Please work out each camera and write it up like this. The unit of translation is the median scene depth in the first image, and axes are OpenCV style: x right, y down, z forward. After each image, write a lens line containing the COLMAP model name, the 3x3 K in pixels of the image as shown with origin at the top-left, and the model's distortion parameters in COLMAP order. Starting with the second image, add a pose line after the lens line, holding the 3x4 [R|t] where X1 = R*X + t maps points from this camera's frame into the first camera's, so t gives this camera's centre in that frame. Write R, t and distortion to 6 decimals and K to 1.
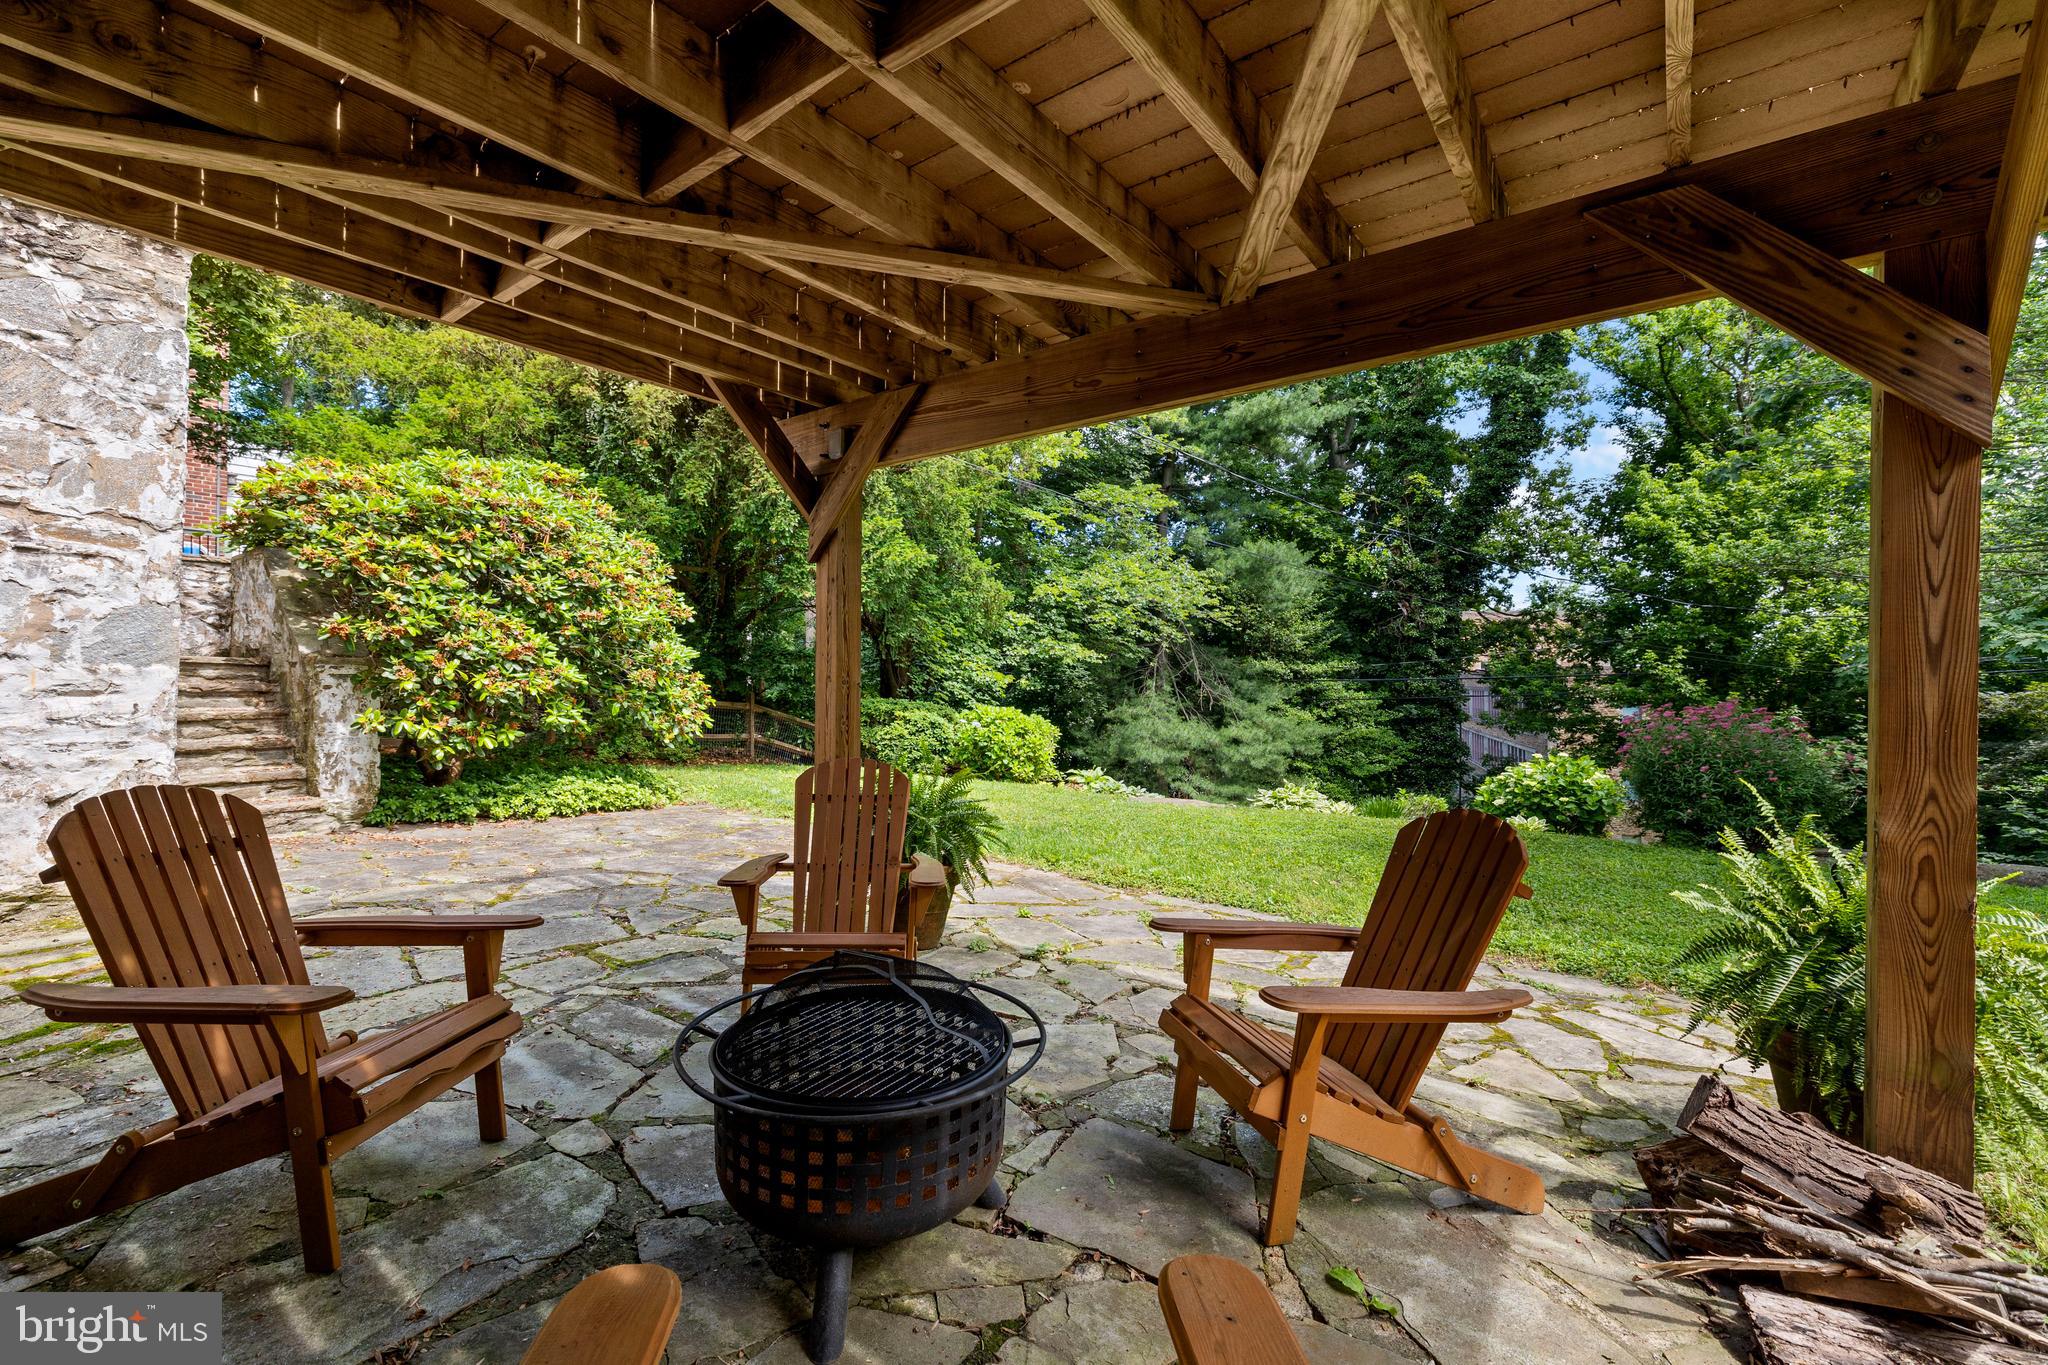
lens RADIAL K [[863.2, 0, 1024.0], [0, 863.2, 682.5], [0, 0, 1]] dist [0.002413, 0.000183]
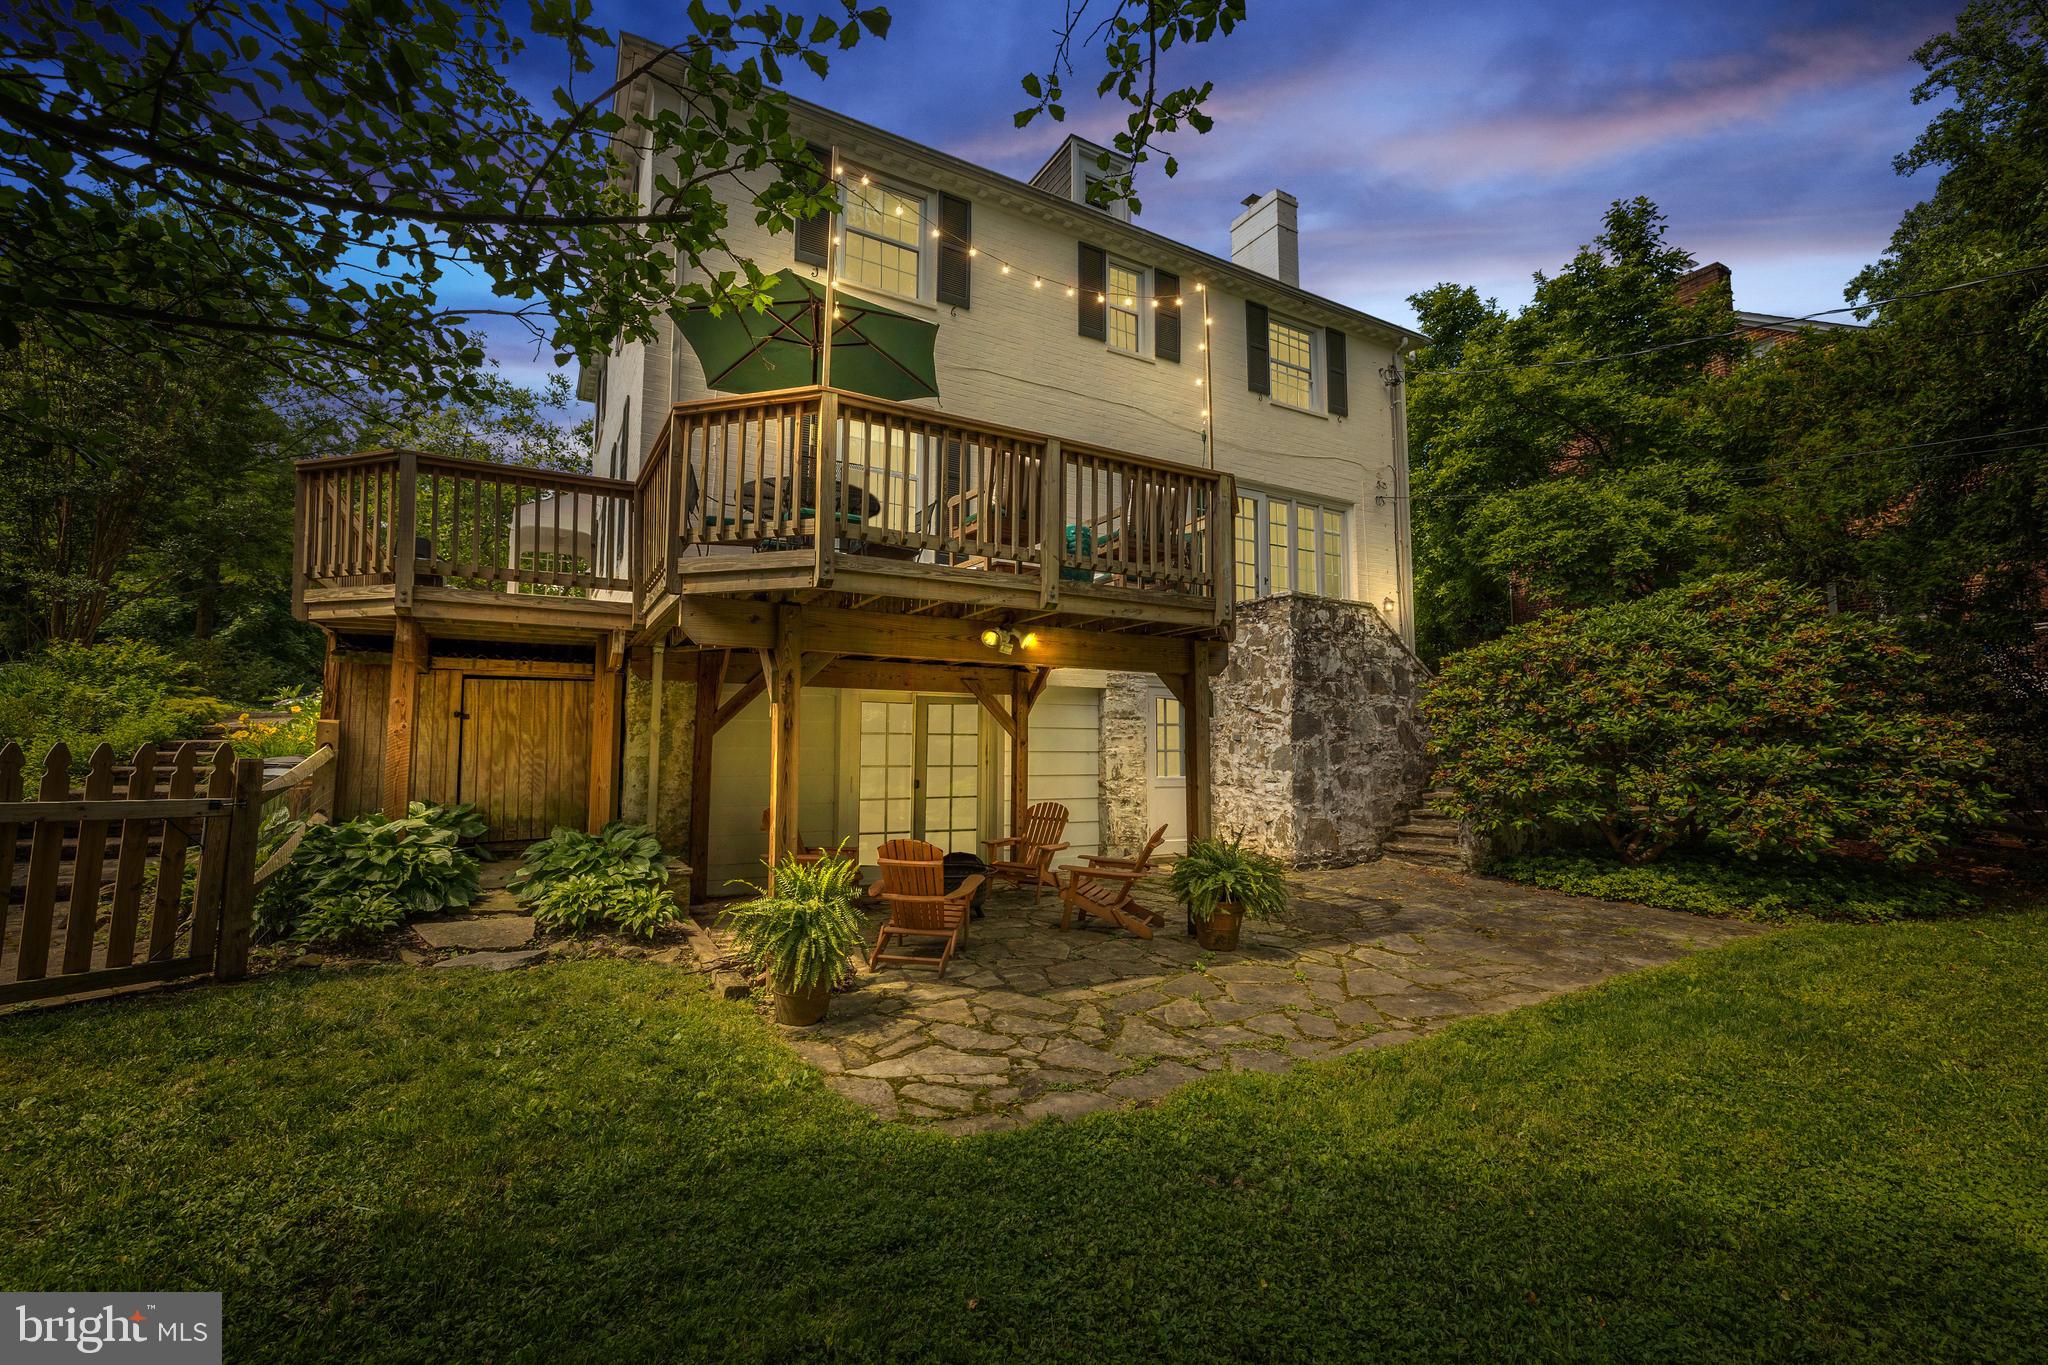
lens RADIAL K [[860.8, 0, 1017.5], [0, 860.8, 675.1], [0, 0, 1]] dist [0.001573, 0.000340]
pose [[-0.397819, -0.090722, -0.912967, 0.233721], [-0.009233, 0.995445, -0.094894, -0.007872], [0.917417, -0.029321, -0.396845, 0.197148]]
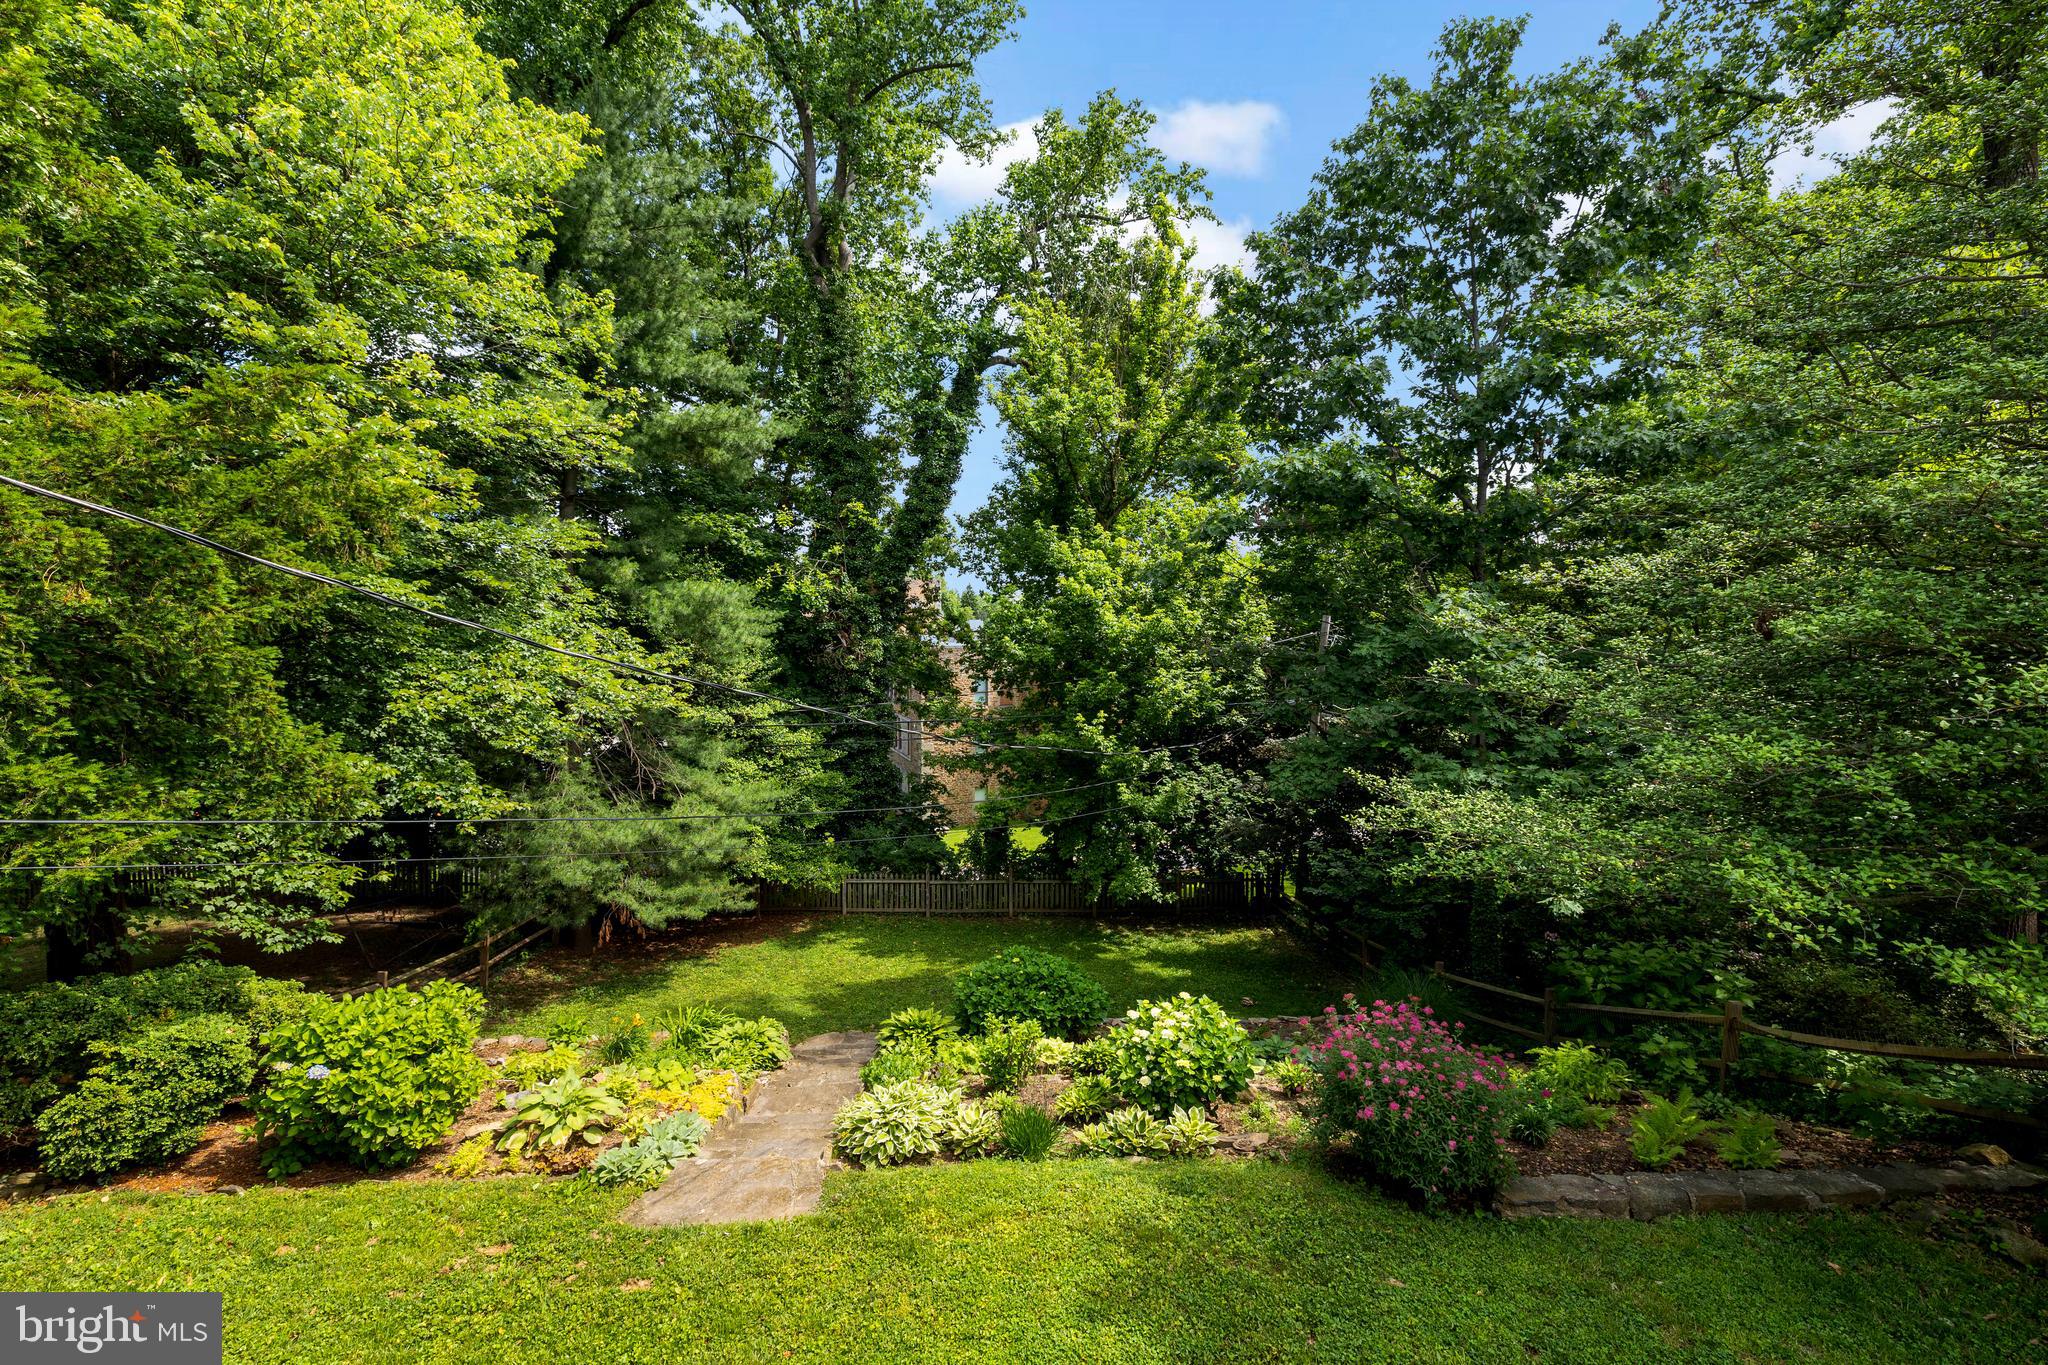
lens RADIAL K [[860.8, 0, 1017.5], [0, 860.8, 675.1], [0, 0, 1]] dist [0.001573, 0.000340]
pose [[0.766326, -0.045580, 0.640833, -0.025733], [0.010098, 0.998211, 0.058923, -0.106225], [-0.642373, -0.038683, 0.765415, 0.154069]]
